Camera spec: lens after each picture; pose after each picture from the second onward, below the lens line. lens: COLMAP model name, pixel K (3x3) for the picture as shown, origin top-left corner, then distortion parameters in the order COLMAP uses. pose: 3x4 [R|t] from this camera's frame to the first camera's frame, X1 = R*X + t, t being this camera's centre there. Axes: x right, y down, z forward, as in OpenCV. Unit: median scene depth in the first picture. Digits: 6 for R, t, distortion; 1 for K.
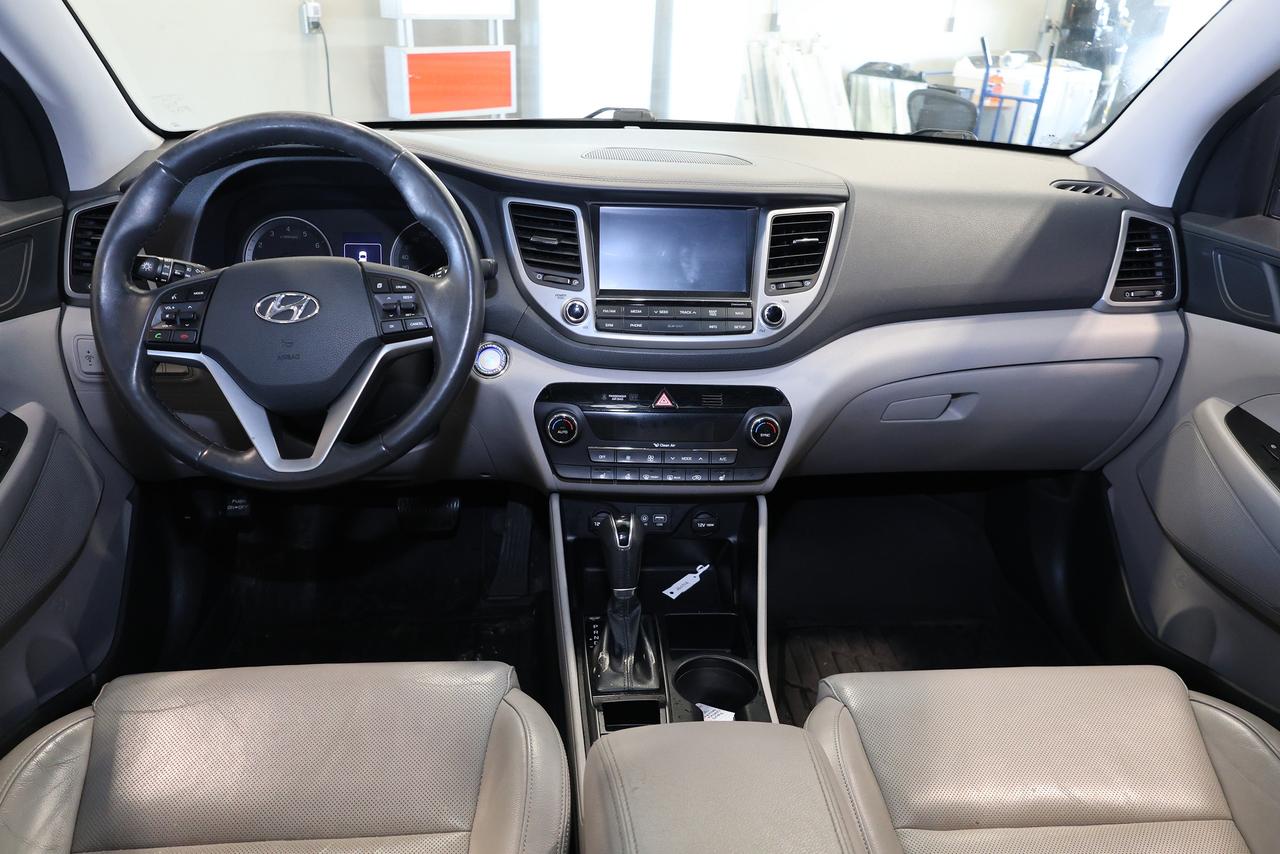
lens RADIAL K [[887.7, 0, 640.0], [0, 887.7, 427.0], [0, 0, 1]] dist [-0.006468, -0.000080]
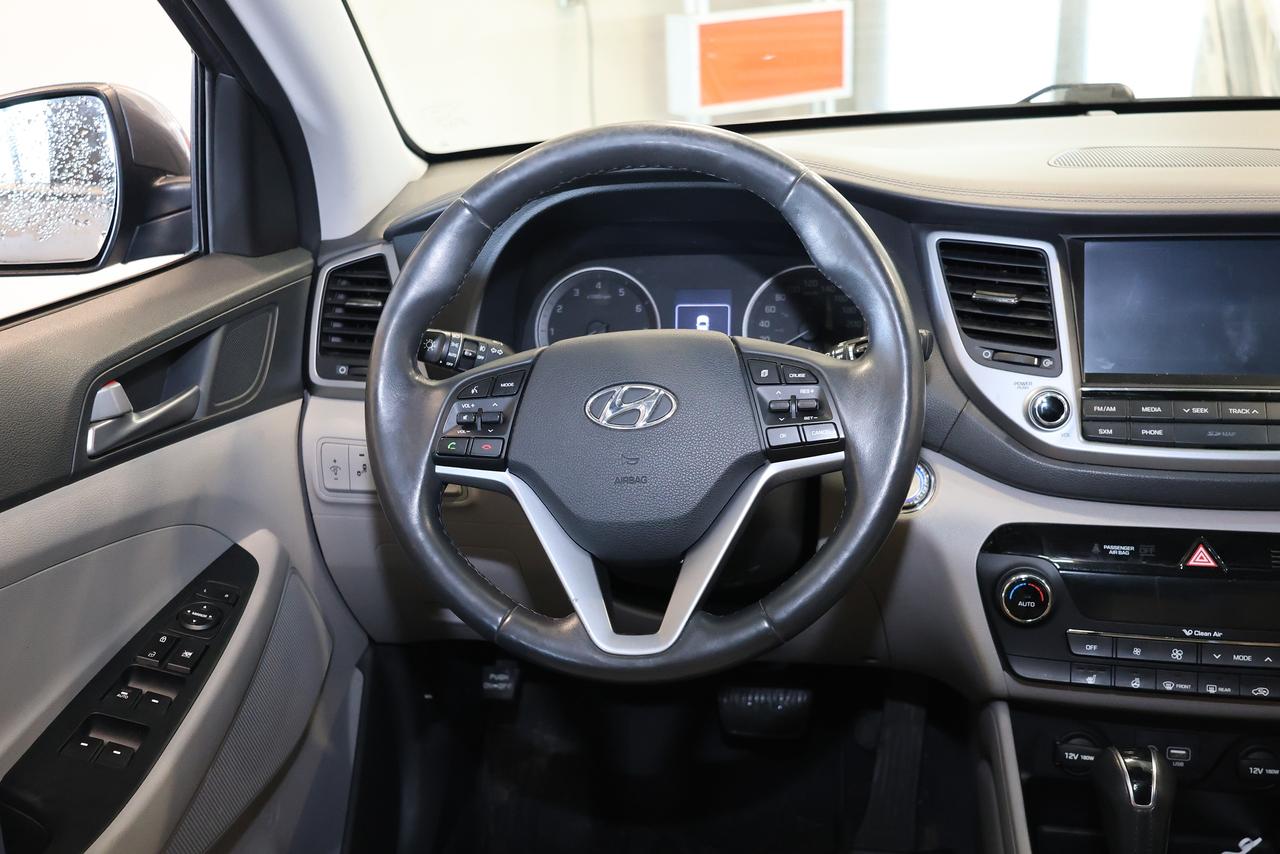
lens RADIAL K [[1337.7, 0, 640.0], [0, 1337.7, 427.0], [0, 0, 1]] dist [0.005069, 0.011617]
pose [[0.963899, 0.009072, -0.266114, -0.099285], [-0.035147, 0.995009, -0.093388, -0.020194], [0.263939, 0.099370, 0.959407, 0.024621]]
